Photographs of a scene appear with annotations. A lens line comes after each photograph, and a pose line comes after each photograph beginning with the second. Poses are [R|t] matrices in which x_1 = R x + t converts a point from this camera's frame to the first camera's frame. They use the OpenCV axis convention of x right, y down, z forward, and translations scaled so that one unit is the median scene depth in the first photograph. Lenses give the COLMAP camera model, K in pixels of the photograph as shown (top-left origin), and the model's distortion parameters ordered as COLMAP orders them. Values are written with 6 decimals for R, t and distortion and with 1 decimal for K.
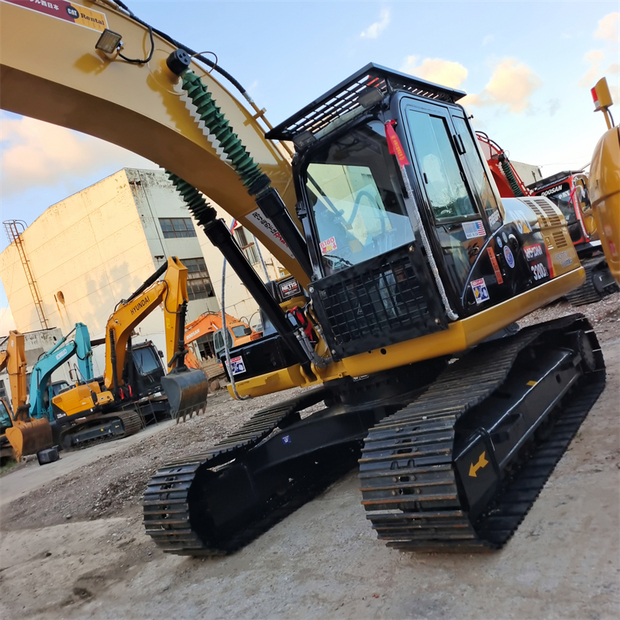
lens RADIAL K [[559.5, 0, 324.2], [0, 559.5, 311.3], [0, 0, 1]] dist [0.034861, -0.006829]
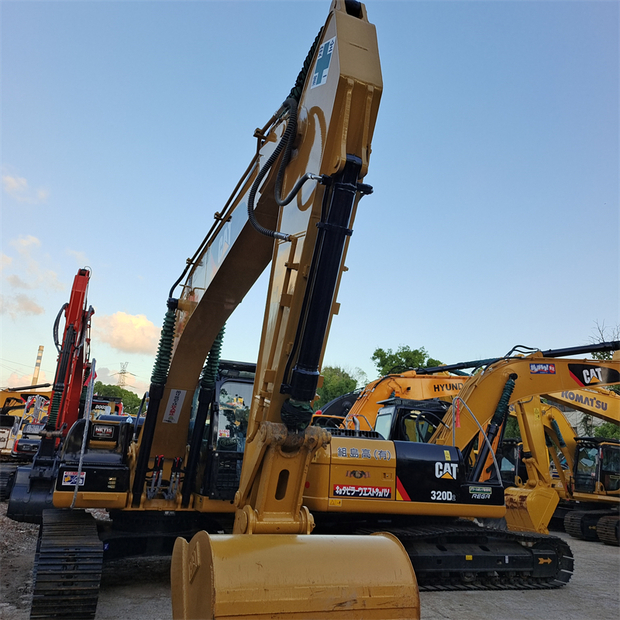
lens RADIAL K [[560.9, 0, 313.9], [0, 560.9, 312.0], [0, 0, 1]] dist [0.031623, 0.020215]
pose [[0.438068, 0.531646, 0.724878, -1.311314], [-0.230731, 0.845852, -0.480933, 0.336652], [-0.868826, 0.043430, 0.493209, -0.154641]]
